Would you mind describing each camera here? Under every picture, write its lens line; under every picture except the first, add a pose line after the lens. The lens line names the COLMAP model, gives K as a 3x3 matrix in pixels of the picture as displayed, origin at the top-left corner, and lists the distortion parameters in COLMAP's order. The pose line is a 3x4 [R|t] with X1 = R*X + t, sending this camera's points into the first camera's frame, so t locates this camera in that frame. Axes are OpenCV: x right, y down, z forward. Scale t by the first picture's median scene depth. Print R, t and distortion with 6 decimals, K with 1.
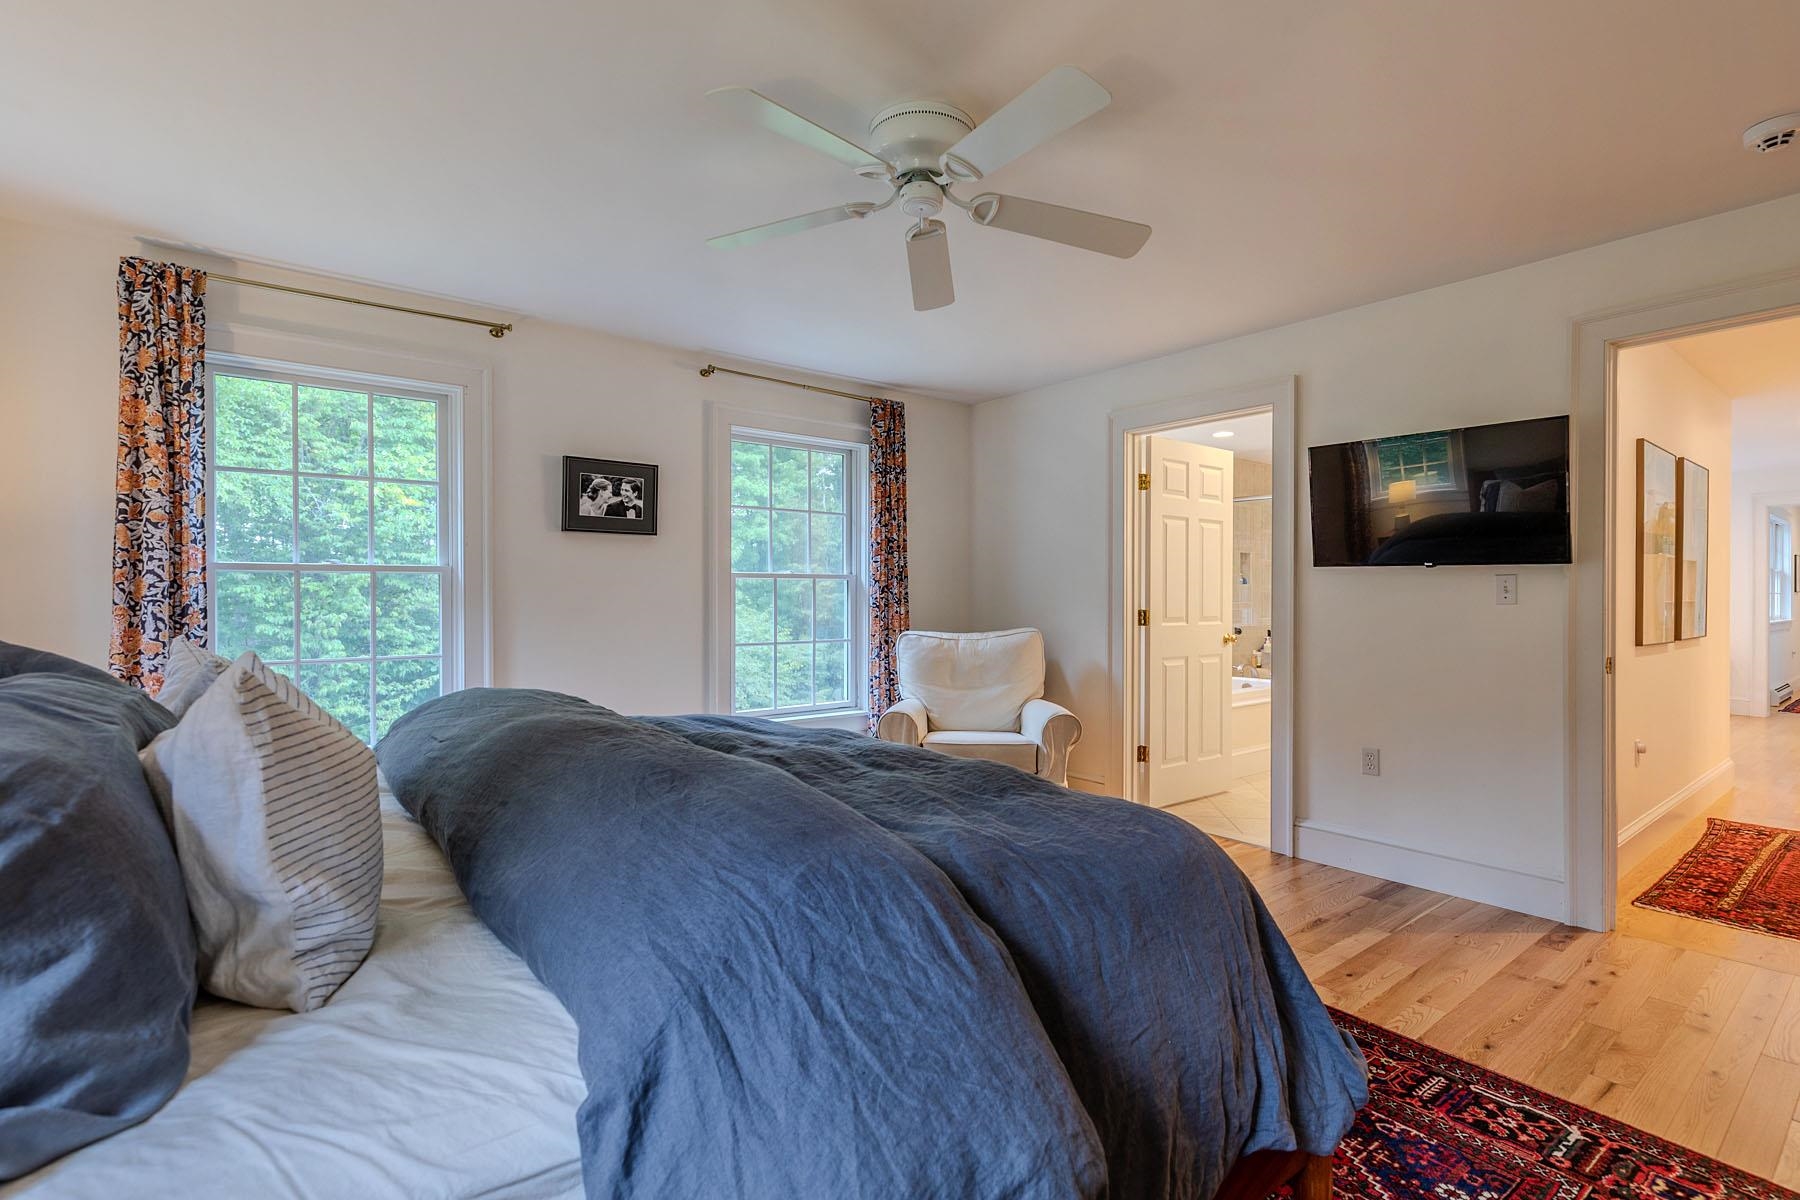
lens RADIAL K [[852.4, 0, 900.0], [0, 852.4, 600.0], [0, 0, 1]] dist [0.007376, 0.000416]
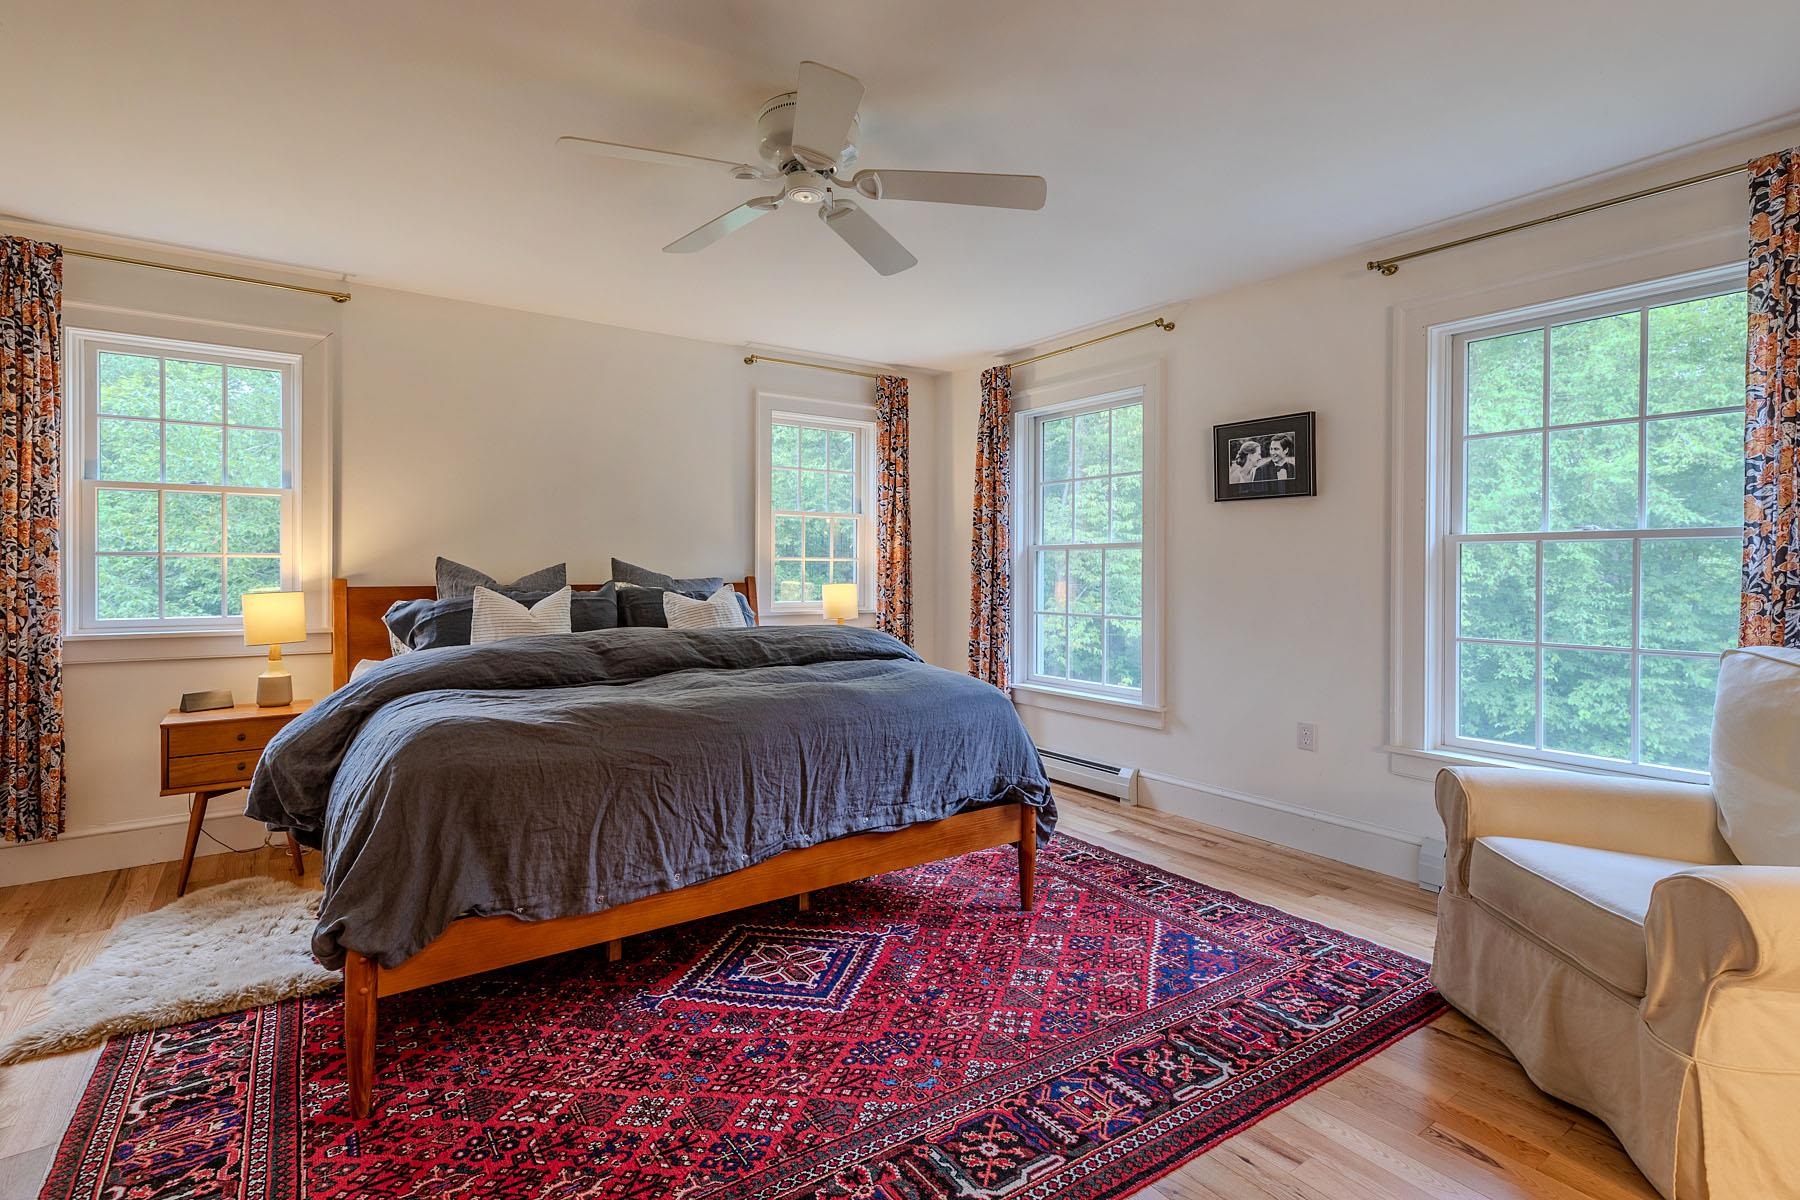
lens RADIAL K [[852.4, 0, 900.0], [0, 852.4, 600.0], [0, 0, 1]] dist [0.007376, 0.000416]
pose [[-0.051315, 0.038496, -0.997940, 0.605852], [-0.005687, 0.999229, 0.038838, -0.002870], [0.998666, 0.007669, -0.051056, 0.663632]]
